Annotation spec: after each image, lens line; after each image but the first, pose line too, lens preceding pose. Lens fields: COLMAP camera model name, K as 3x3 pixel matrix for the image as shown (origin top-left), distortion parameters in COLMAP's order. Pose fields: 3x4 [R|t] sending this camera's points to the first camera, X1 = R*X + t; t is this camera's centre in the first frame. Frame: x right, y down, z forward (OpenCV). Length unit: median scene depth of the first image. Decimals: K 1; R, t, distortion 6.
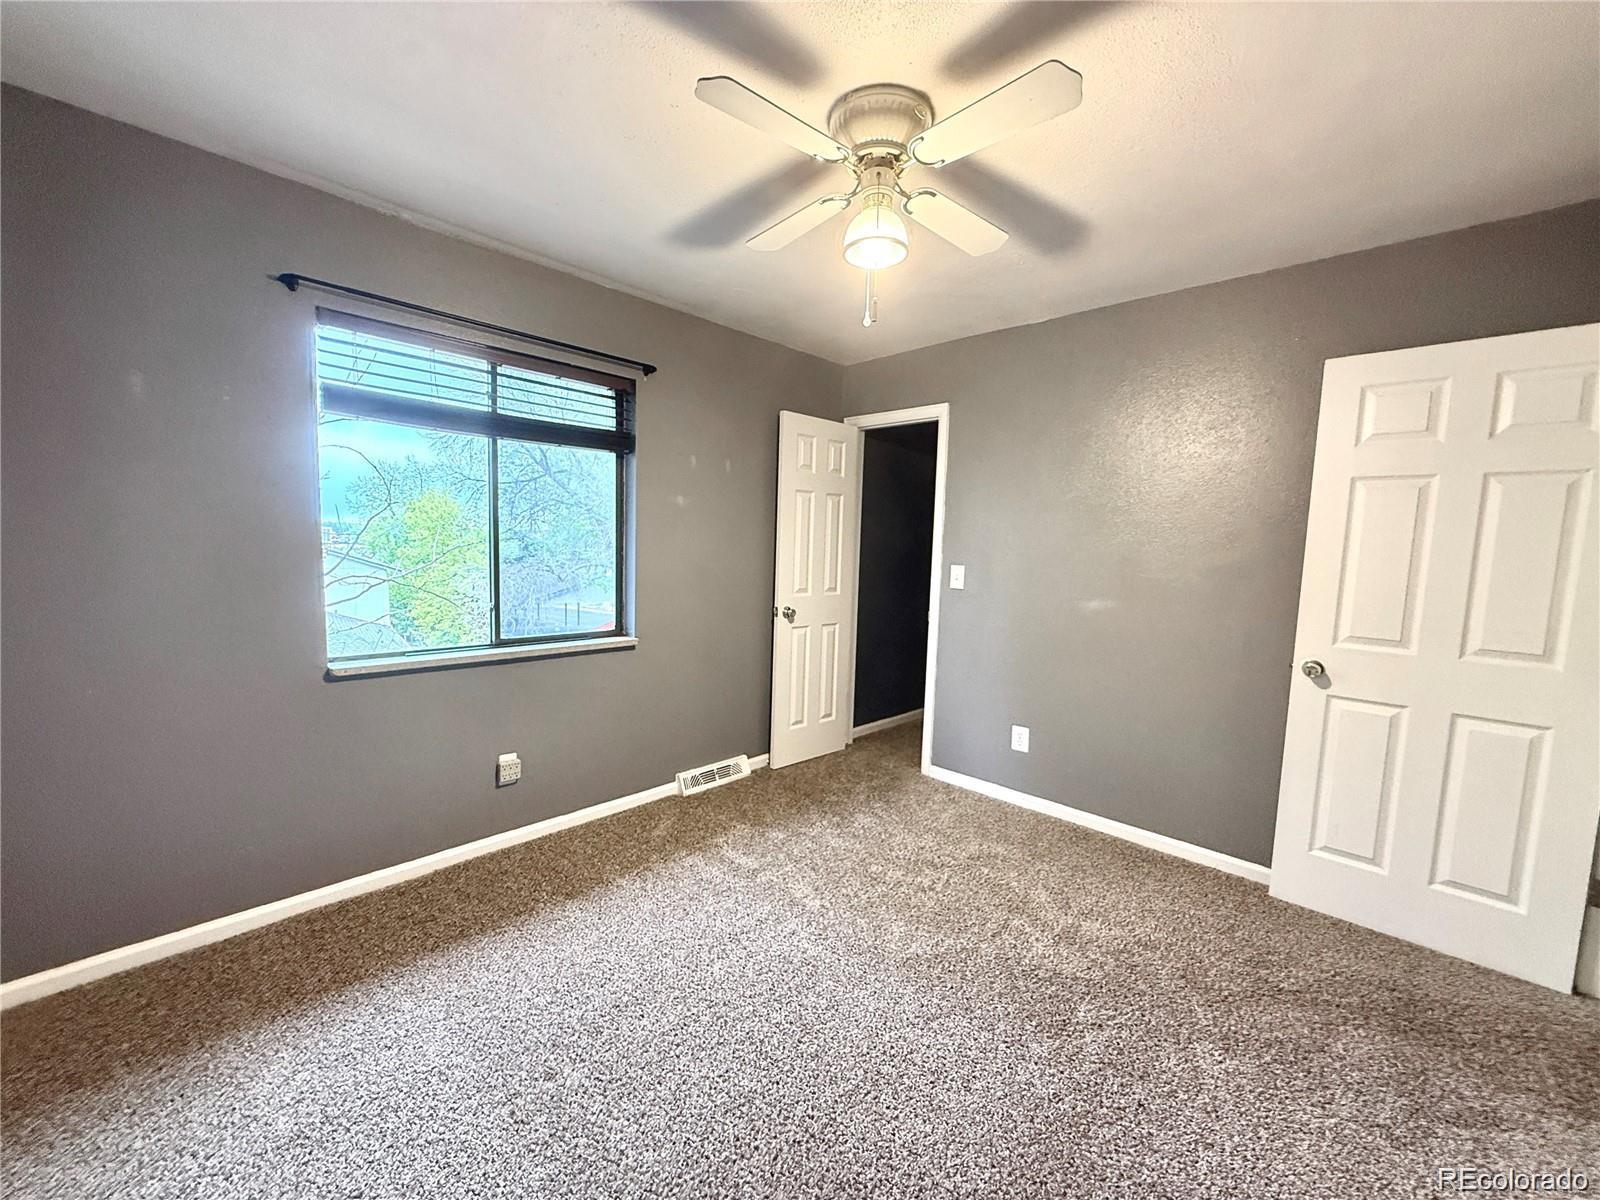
lens RADIAL K [[636.3, 0, 800.0], [0, 636.3, 600.0], [0, 0, 1]] dist [-0.001975, 0.000700]
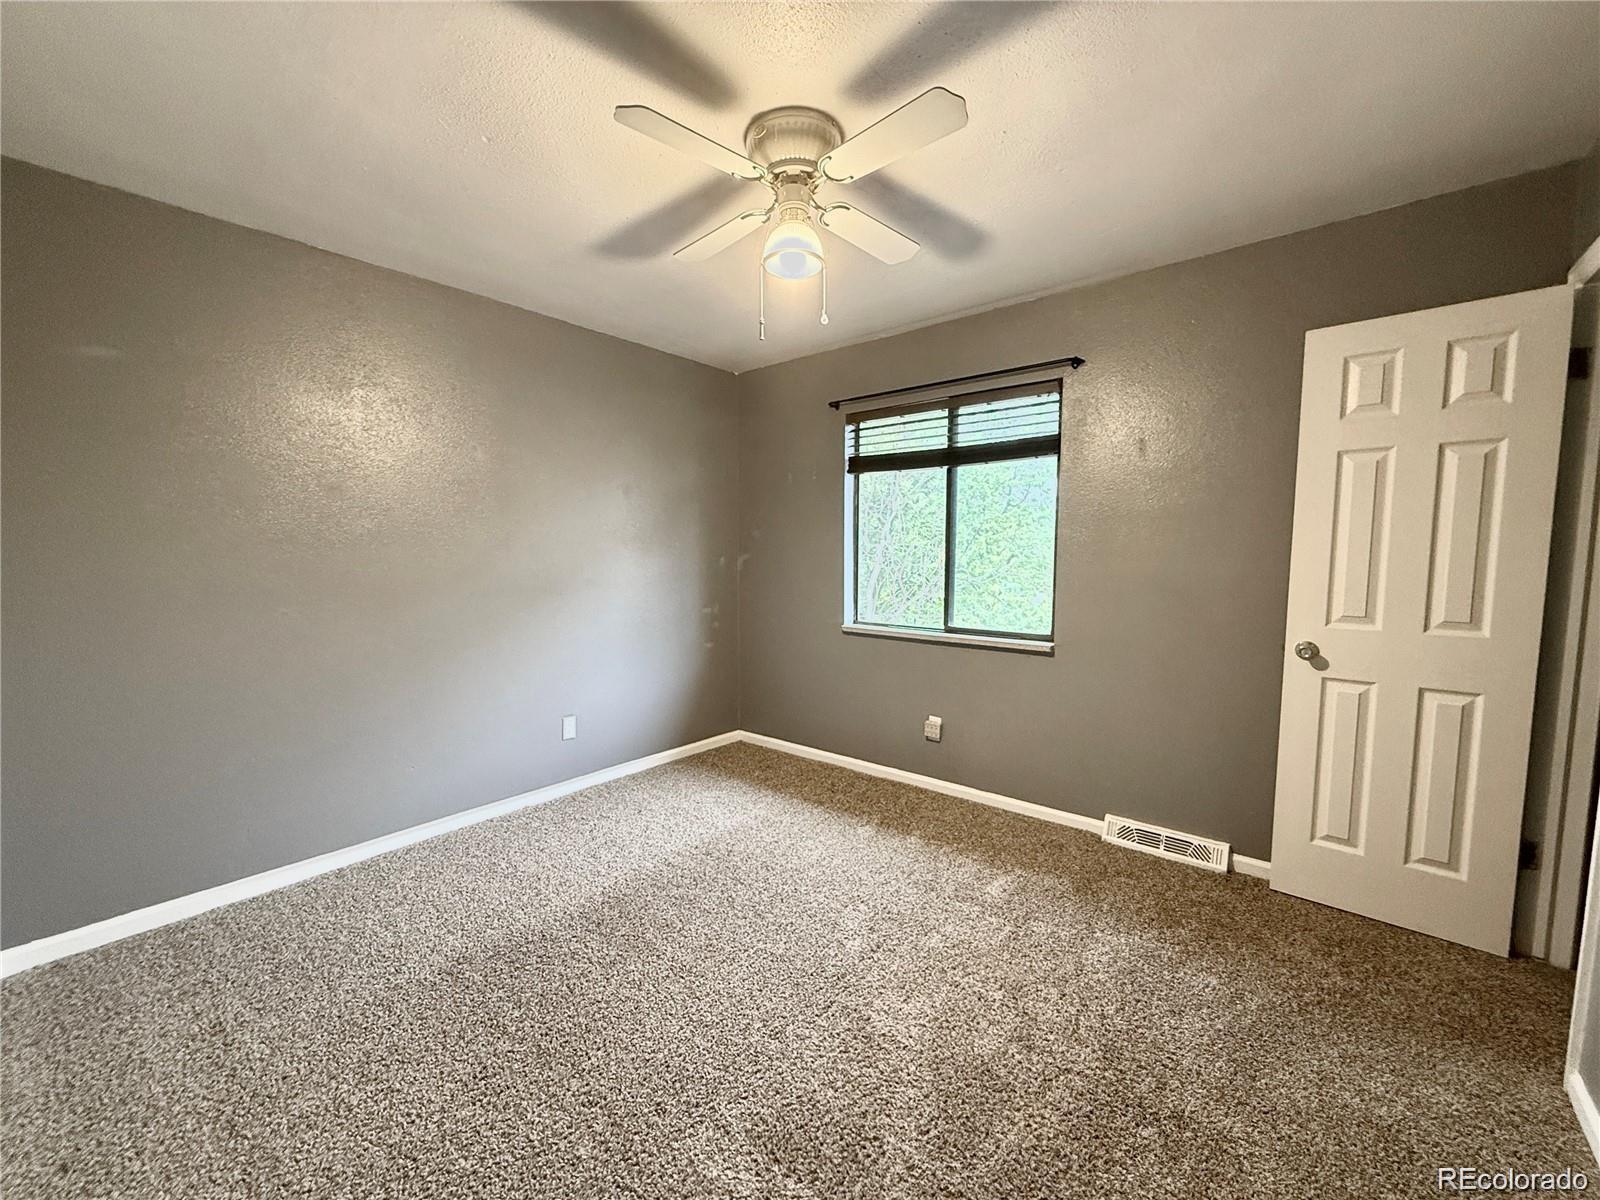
lens RADIAL K [[636.3, 0, 800.0], [0, 636.3, 600.0], [0, 0, 1]] dist [-0.001975, 0.000700]
pose [[0.076817, 0.051641, -0.995707, 0.754314], [-0.085156, 0.995349, 0.045052, -0.021935], [0.993402, 0.081330, 0.080858, 0.605000]]
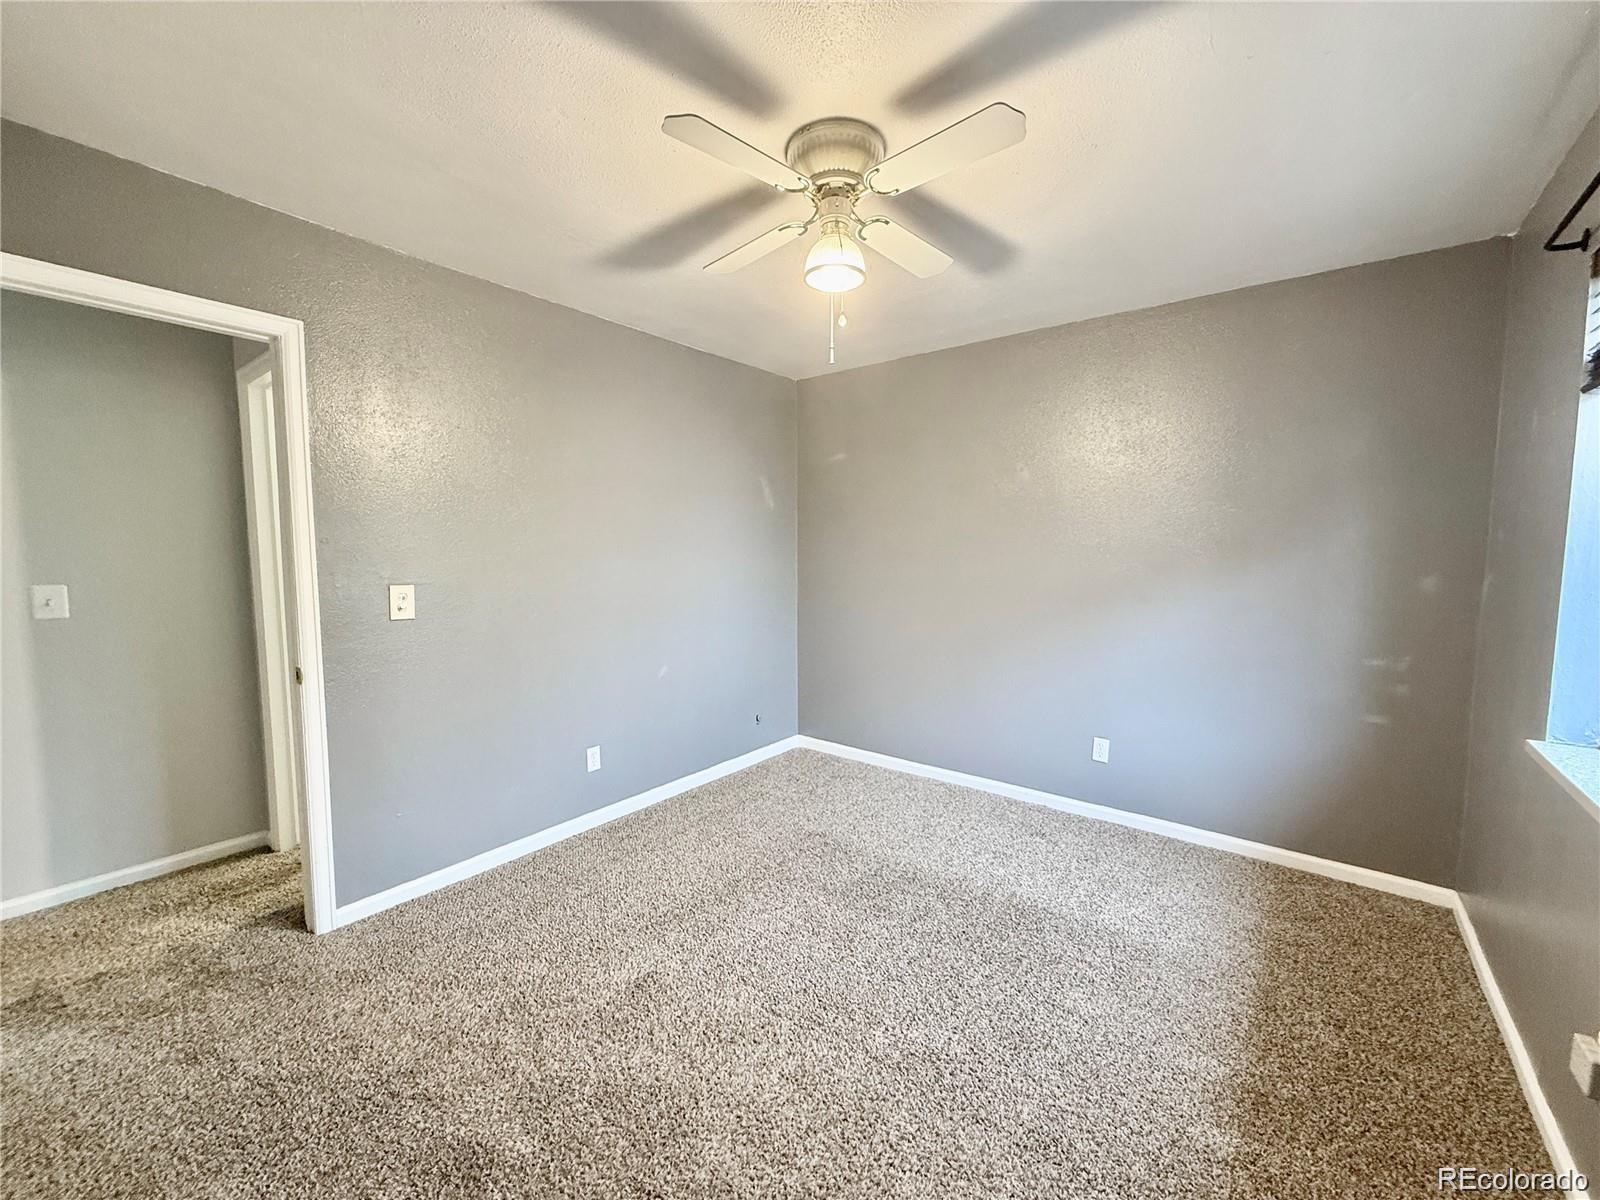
lens RADIAL K [[636.3, 0, 800.0], [0, 636.3, 600.0], [0, 0, 1]] dist [-0.001975, 0.000700]
pose [[-0.994621, -0.021700, -0.101282, 0.163466], [-0.038317, 0.985527, 0.165133, -0.121588], [0.096233, 0.168126, -0.981057, 1.325217]]
